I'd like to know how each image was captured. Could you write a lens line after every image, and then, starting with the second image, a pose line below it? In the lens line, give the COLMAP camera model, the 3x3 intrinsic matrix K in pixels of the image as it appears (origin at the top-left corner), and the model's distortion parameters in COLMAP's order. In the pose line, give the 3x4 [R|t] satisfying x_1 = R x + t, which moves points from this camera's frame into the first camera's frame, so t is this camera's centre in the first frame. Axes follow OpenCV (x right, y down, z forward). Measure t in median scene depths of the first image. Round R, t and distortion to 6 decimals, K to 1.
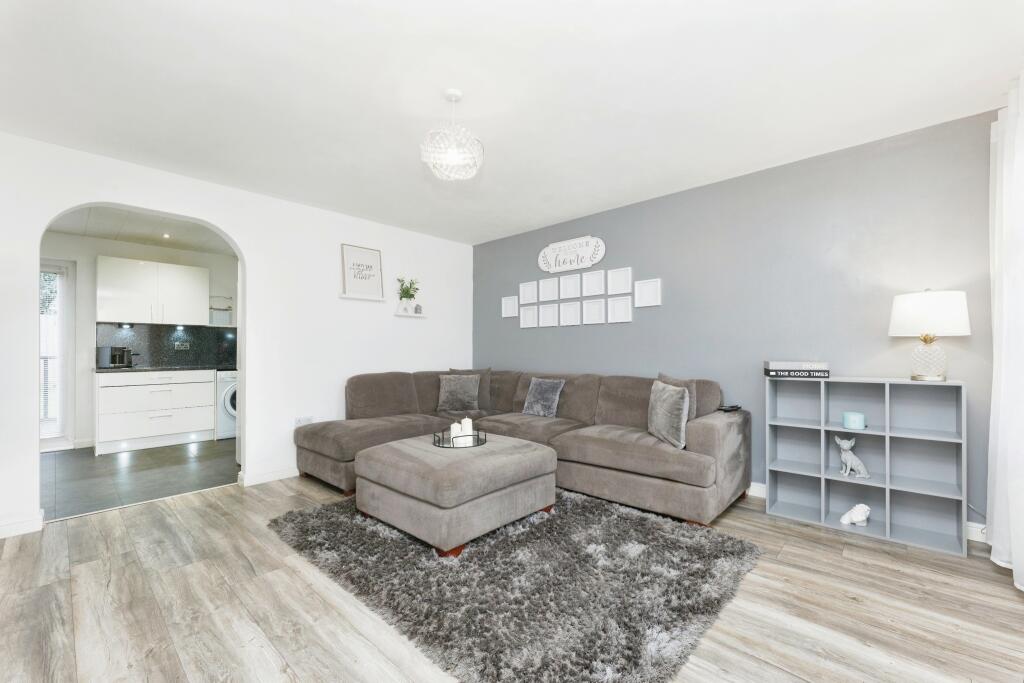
lens RADIAL K [[426.2, 0, 509.4], [0, 426.2, 348.6], [0, 0, 1]] dist [-0.000429, -0.000034]
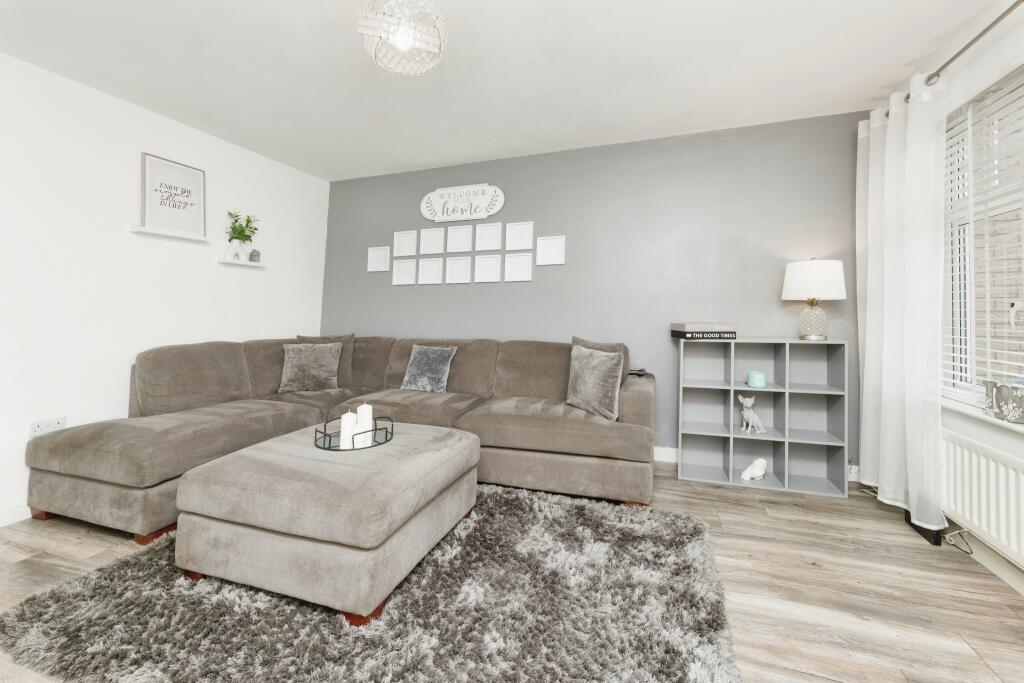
lens RADIAL K [[436.6, 0, 490.4], [0, 436.6, 281.8], [0, 0, 1]] dist [-0.000123, 0.000202]
pose [[0.920876, 0.029623, 0.388729, -0.209307], [-0.003895, 0.997758, -0.066807, 0.002805], [-0.389836, 0.060007, 0.918927, 0.227489]]
